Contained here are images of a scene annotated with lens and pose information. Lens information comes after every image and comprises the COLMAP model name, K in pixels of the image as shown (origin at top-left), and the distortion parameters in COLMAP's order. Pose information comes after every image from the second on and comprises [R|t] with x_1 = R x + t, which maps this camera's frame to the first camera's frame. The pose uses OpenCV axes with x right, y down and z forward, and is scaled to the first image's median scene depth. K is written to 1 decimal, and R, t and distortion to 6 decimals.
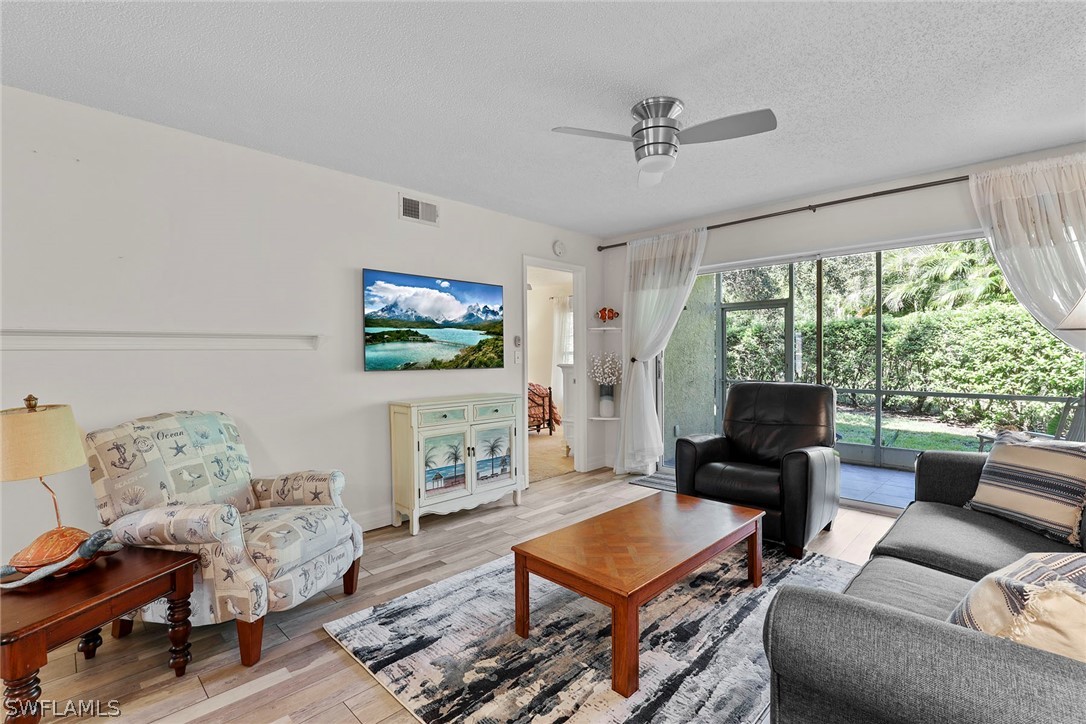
lens RADIAL K [[499.3, 0, 538.3], [0, 499.3, 372.2], [0, 0, 1]] dist [-0.002652, 0.000463]
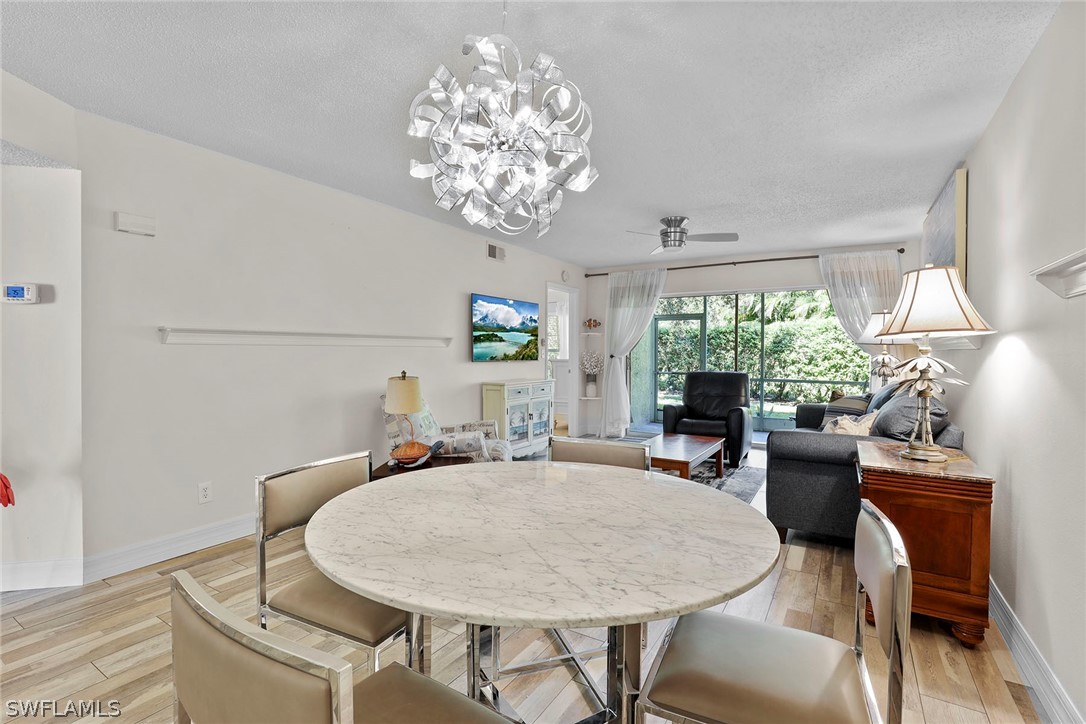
lens RADIAL K [[499.3, 0, 538.3], [0, 499.3, 372.2], [0, 0, 1]] dist [-0.002652, 0.000463]
pose [[0.977656, 0.003195, 0.210187, -0.329717], [-0.004900, 0.999959, 0.007591, 0.010887], [-0.210154, -0.008451, 0.977632, -0.362068]]
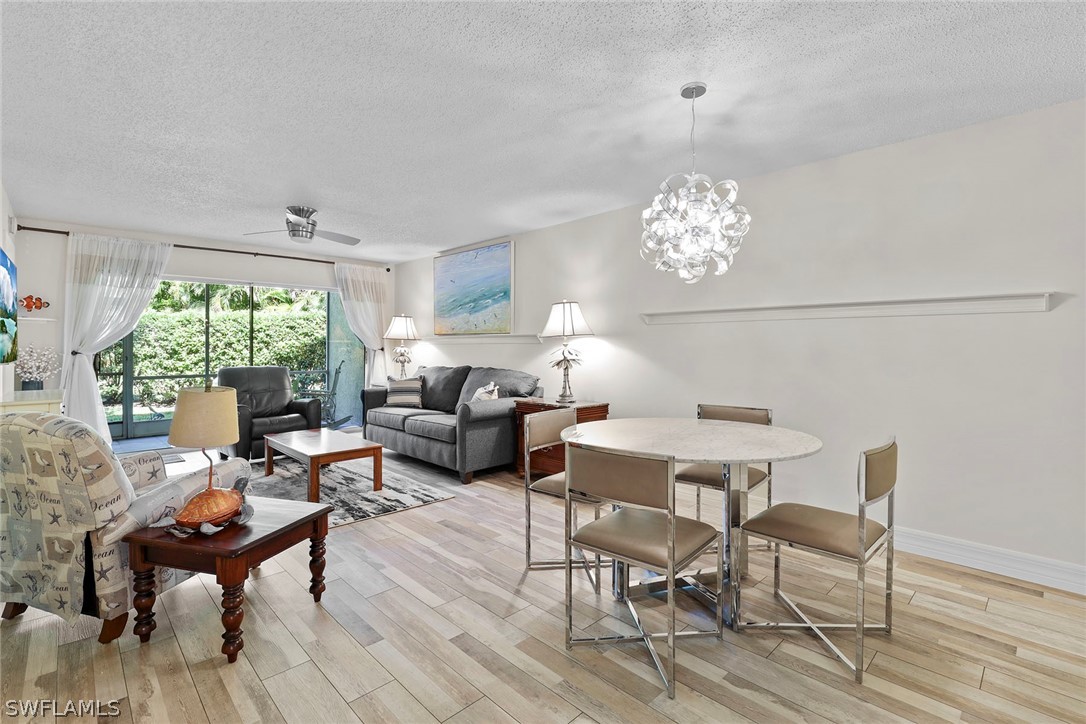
lens RADIAL K [[499.3, 0, 538.3], [0, 499.3, 372.2], [0, 0, 1]] dist [-0.002652, 0.000463]
pose [[0.039351, -0.046261, 0.998154, -0.810054], [0.035800, 0.998352, 0.044859, 0.002438], [-0.998584, 0.033969, 0.040942, 0.050121]]
